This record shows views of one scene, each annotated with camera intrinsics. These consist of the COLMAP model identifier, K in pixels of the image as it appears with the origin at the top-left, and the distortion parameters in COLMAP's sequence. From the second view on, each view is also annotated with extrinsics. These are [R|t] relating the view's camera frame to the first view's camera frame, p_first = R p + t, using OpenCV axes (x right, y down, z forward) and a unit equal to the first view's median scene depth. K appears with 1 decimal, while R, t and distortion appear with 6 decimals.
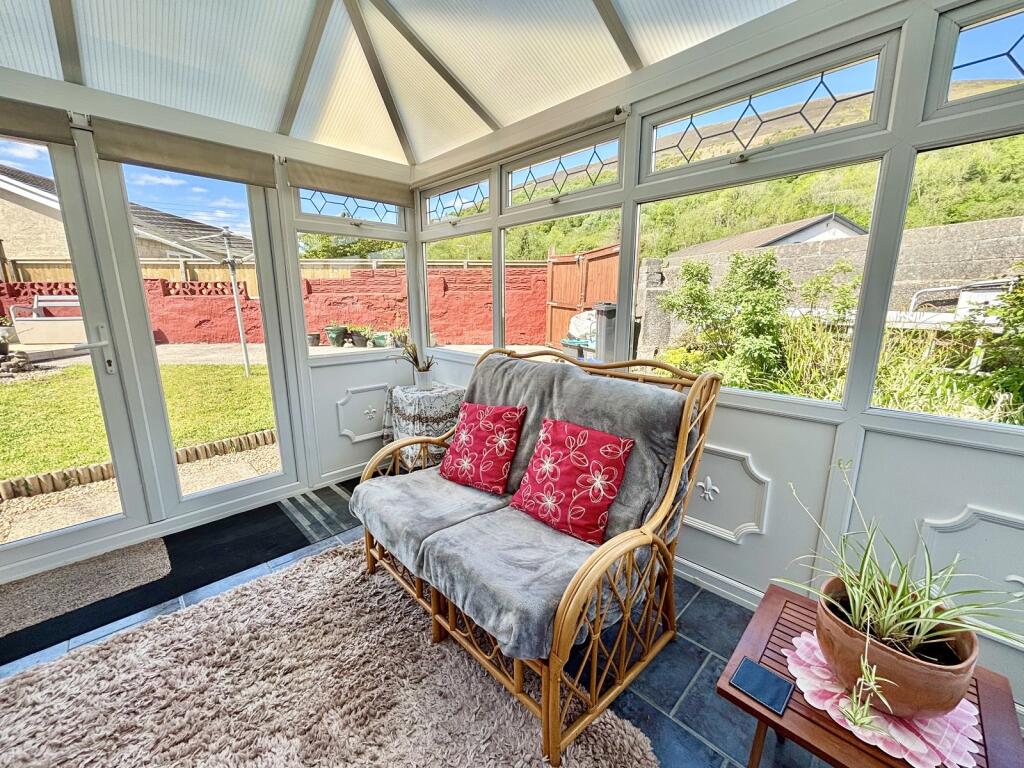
lens RADIAL K [[413.5, 0, 513.4], [0, 413.5, 378.5], [0, 0, 1]] dist [0.004224, -0.000160]
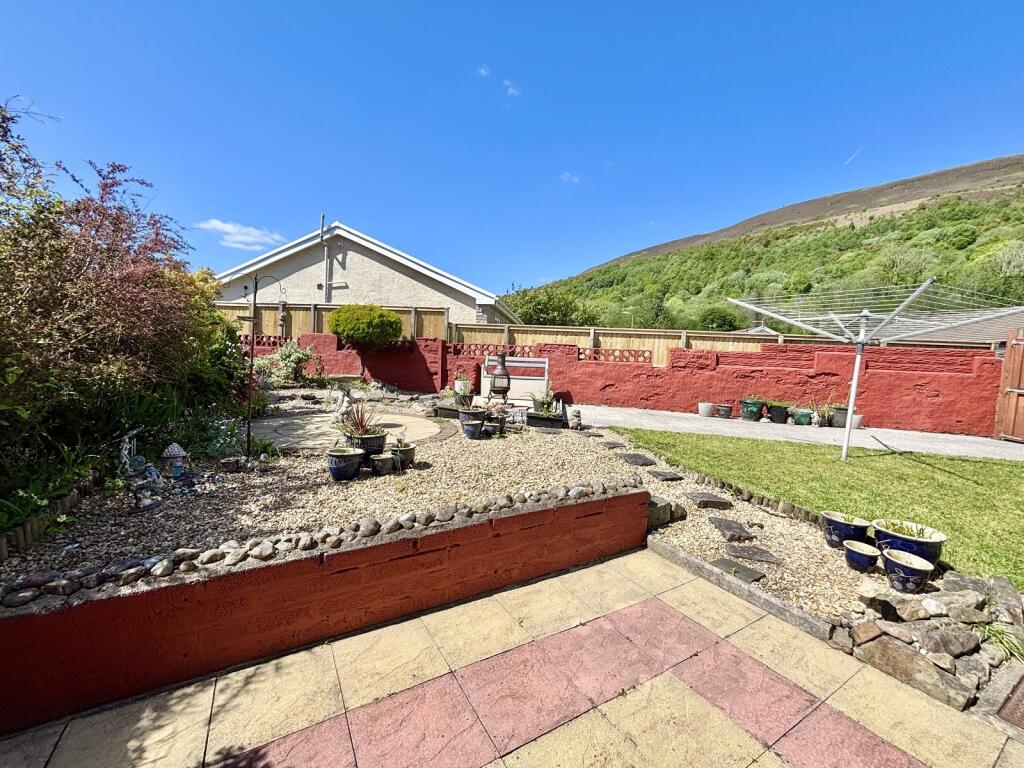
lens RADIAL K [[413.5, 0, 513.4], [0, 413.5, 378.5], [0, 0, 1]] dist [0.004224, -0.000160]
pose [[0.971081, 0.061881, -0.230590, -0.732689], [-0.094920, 0.986280, -0.135060, 0.010766], [0.219069, 0.153042, 0.963632, -0.075680]]
